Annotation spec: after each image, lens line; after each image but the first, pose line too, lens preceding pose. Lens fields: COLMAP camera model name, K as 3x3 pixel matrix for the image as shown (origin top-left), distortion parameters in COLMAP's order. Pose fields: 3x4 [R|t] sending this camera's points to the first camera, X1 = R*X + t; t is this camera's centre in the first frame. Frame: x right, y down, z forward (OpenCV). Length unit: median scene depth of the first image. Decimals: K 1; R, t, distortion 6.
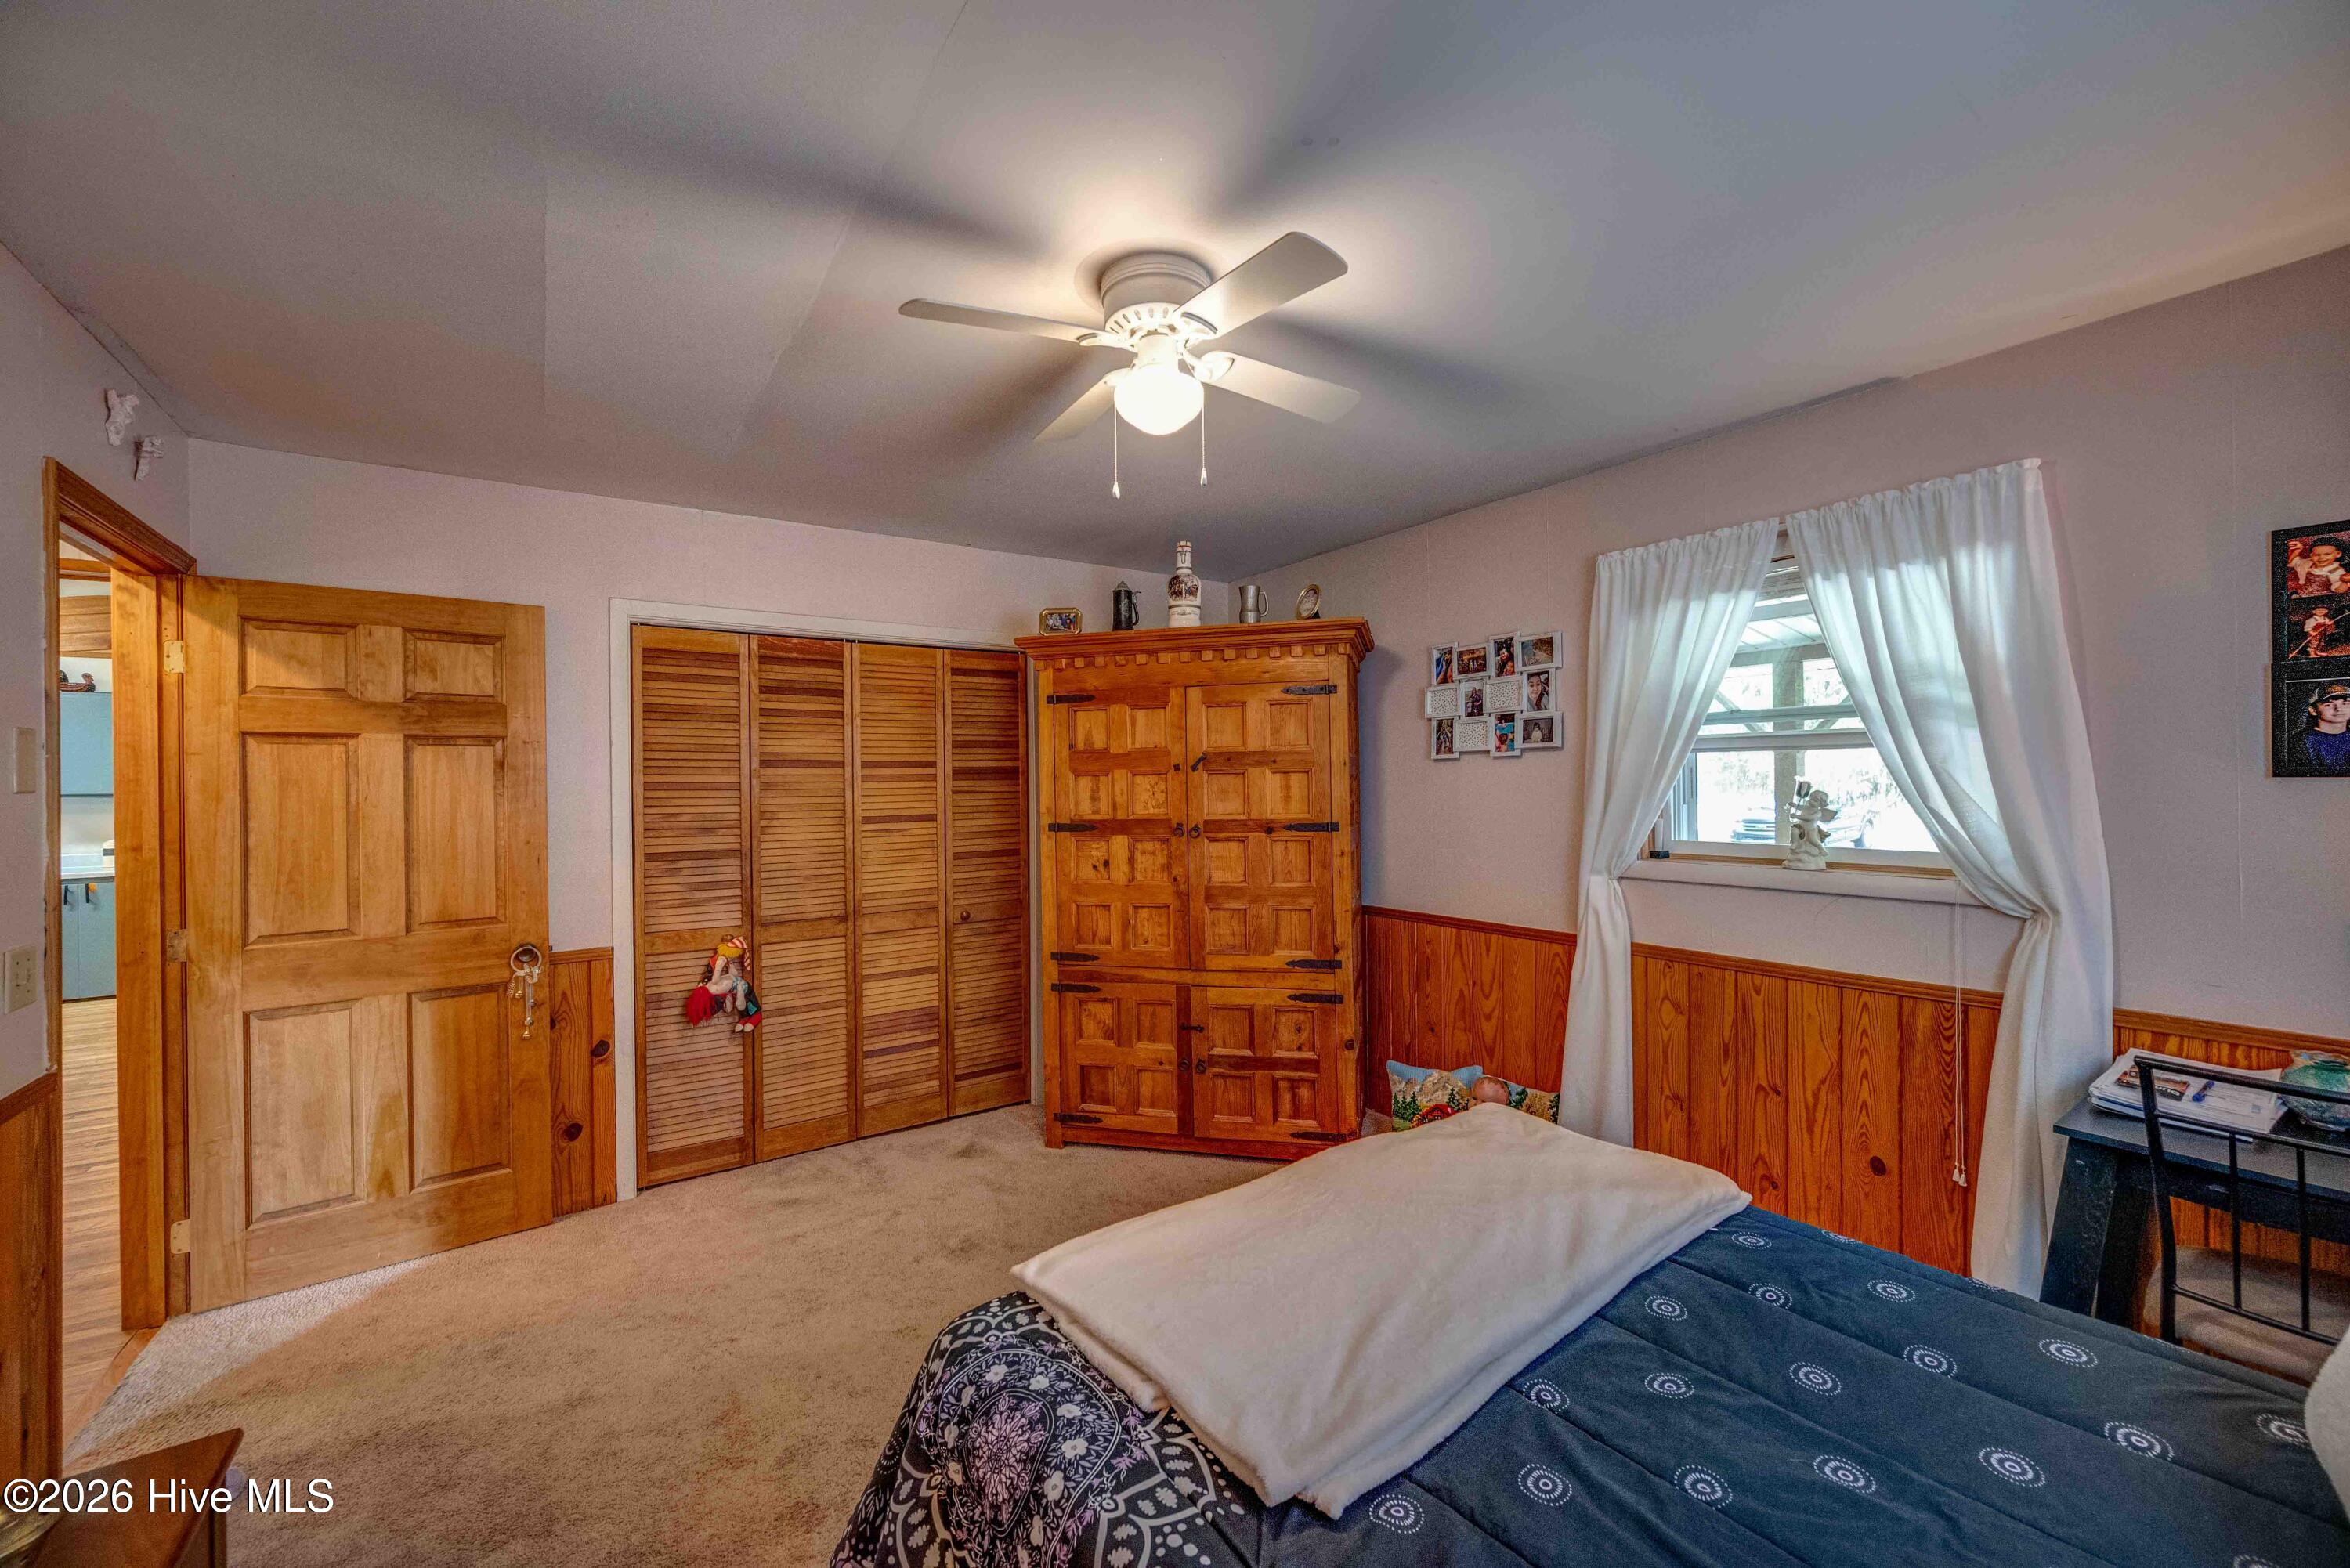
lens RADIAL K [[909.5, 0, 1183.4], [0, 909.5, 782.9], [0, 0, 1]] dist [0.001673, 0.000350]
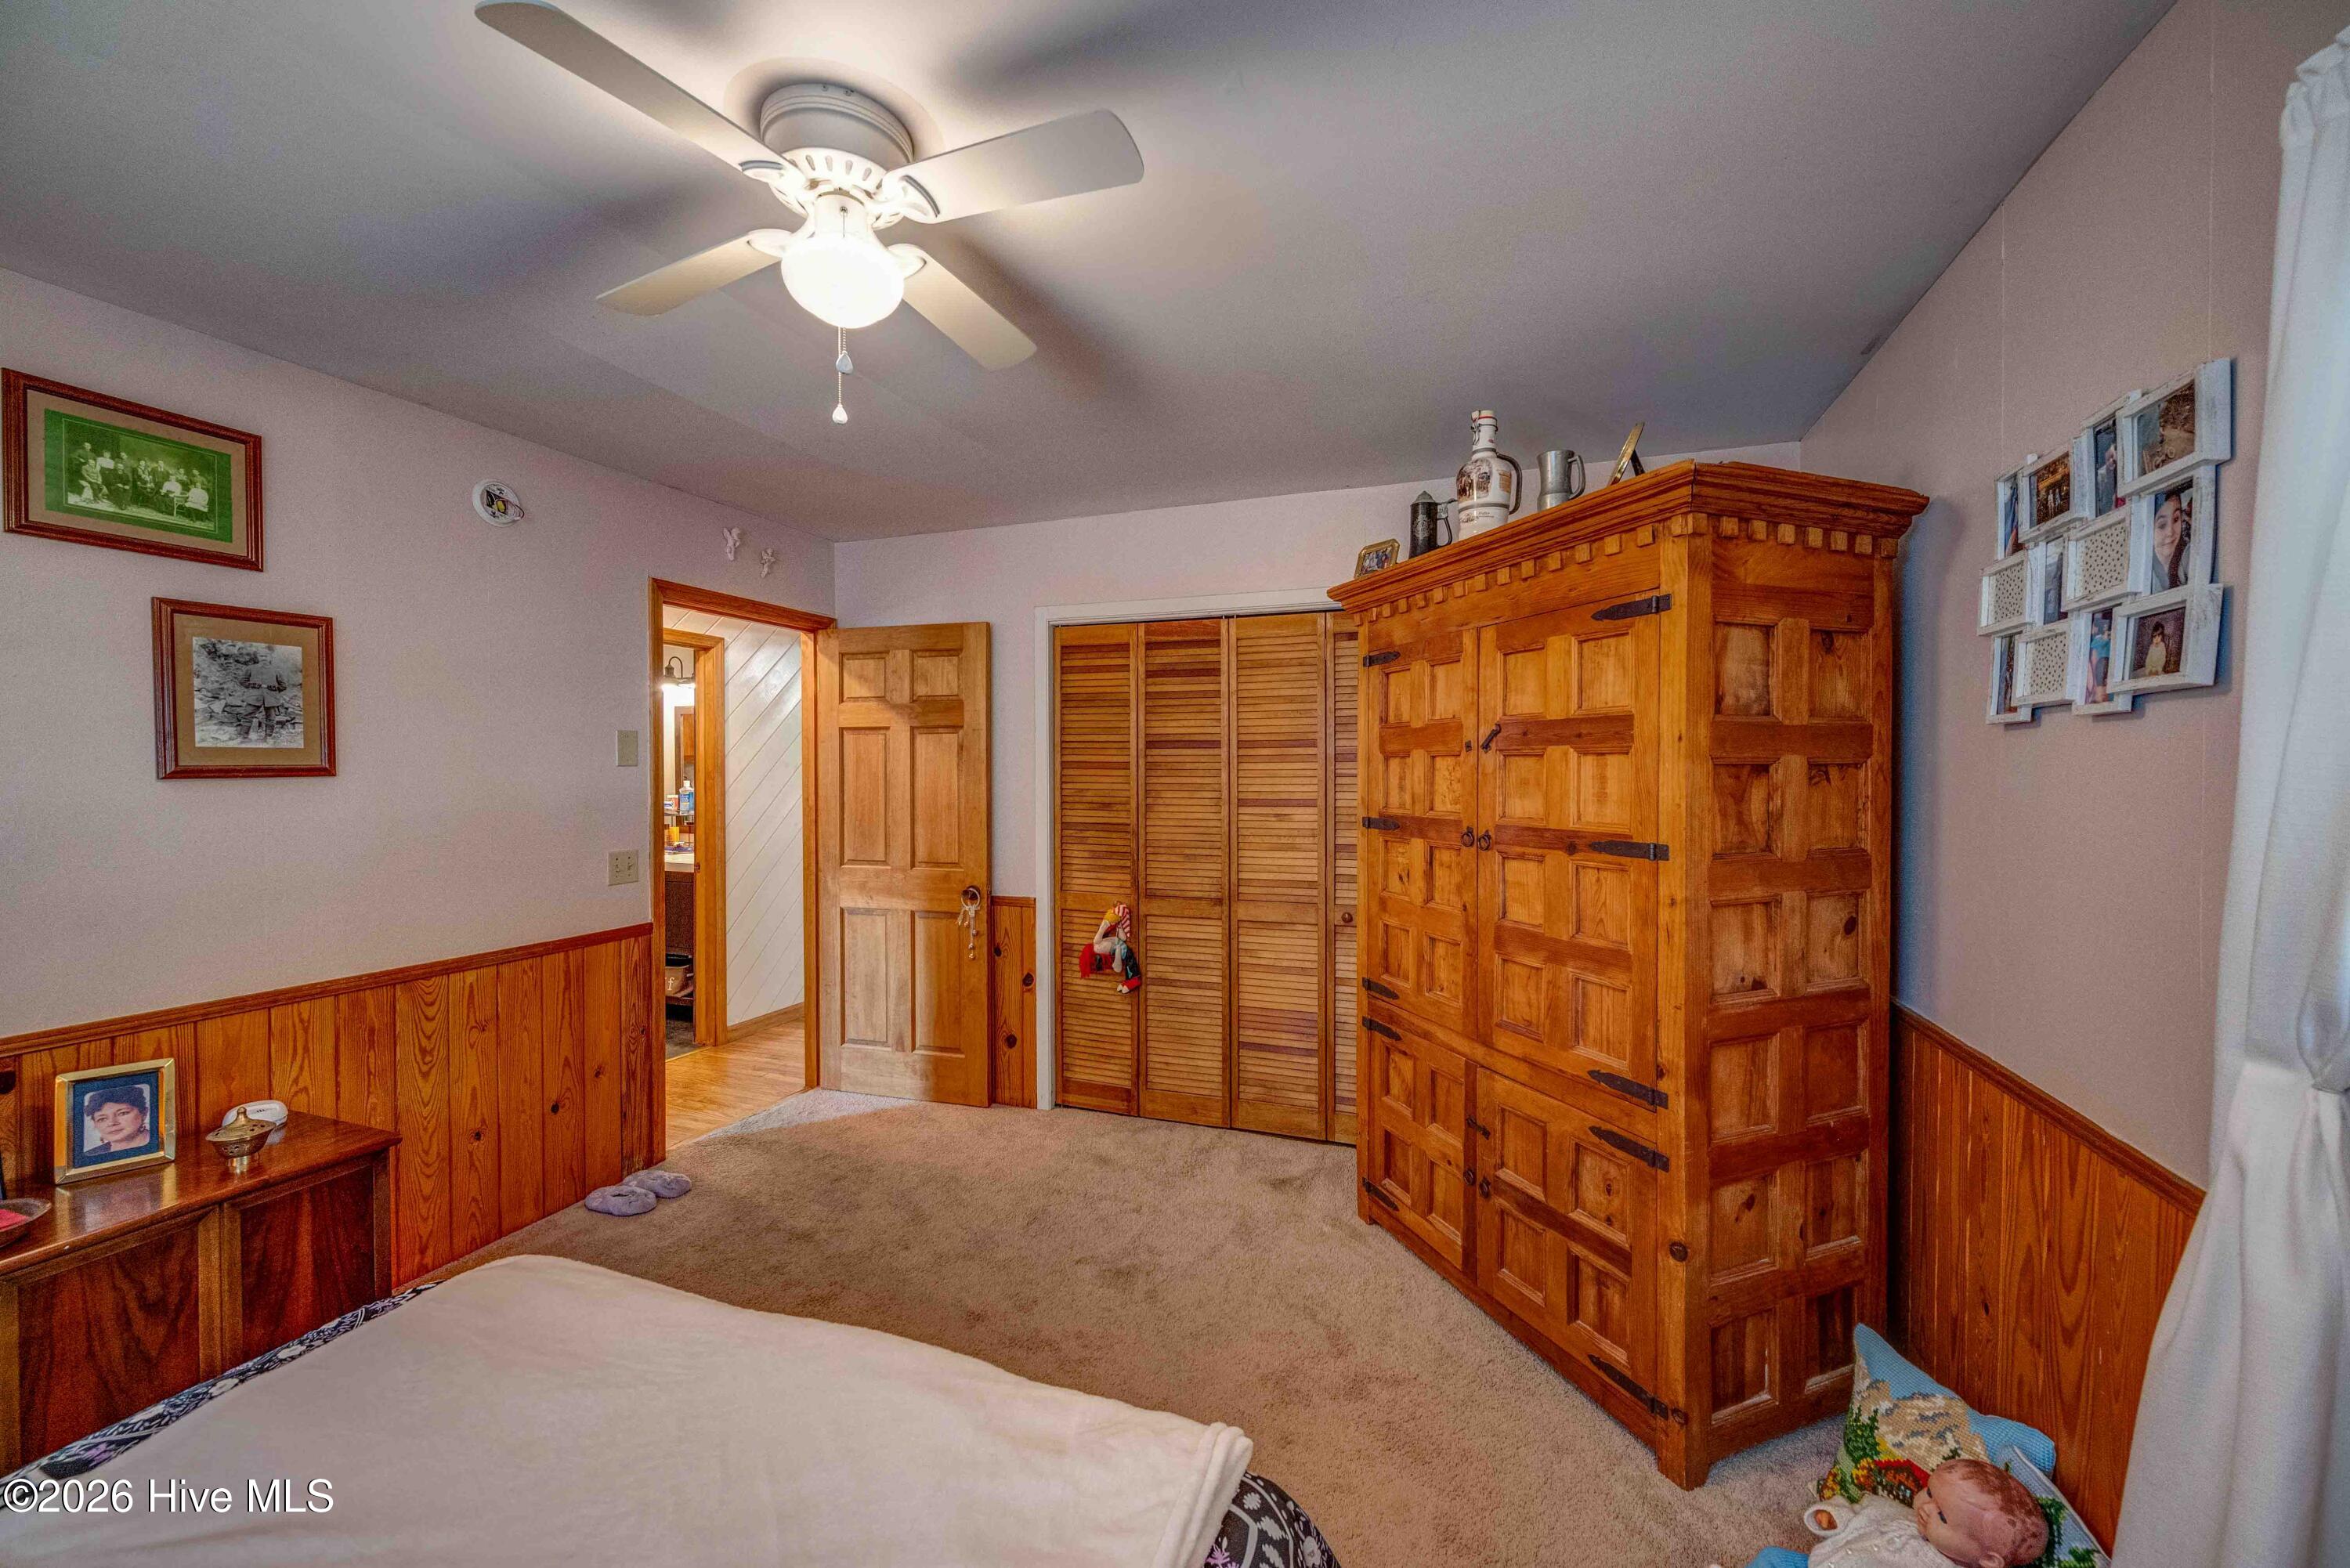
lens RADIAL K [[909.5, 0, 1183.4], [0, 909.5, 782.9], [0, 0, 1]] dist [0.001673, 0.000350]
pose [[0.587258, 0.027287, -0.808940, 0.428192], [-0.007588, 0.999573, 0.028209, -0.007002], [0.809365, -0.010427, 0.587214, 0.424494]]
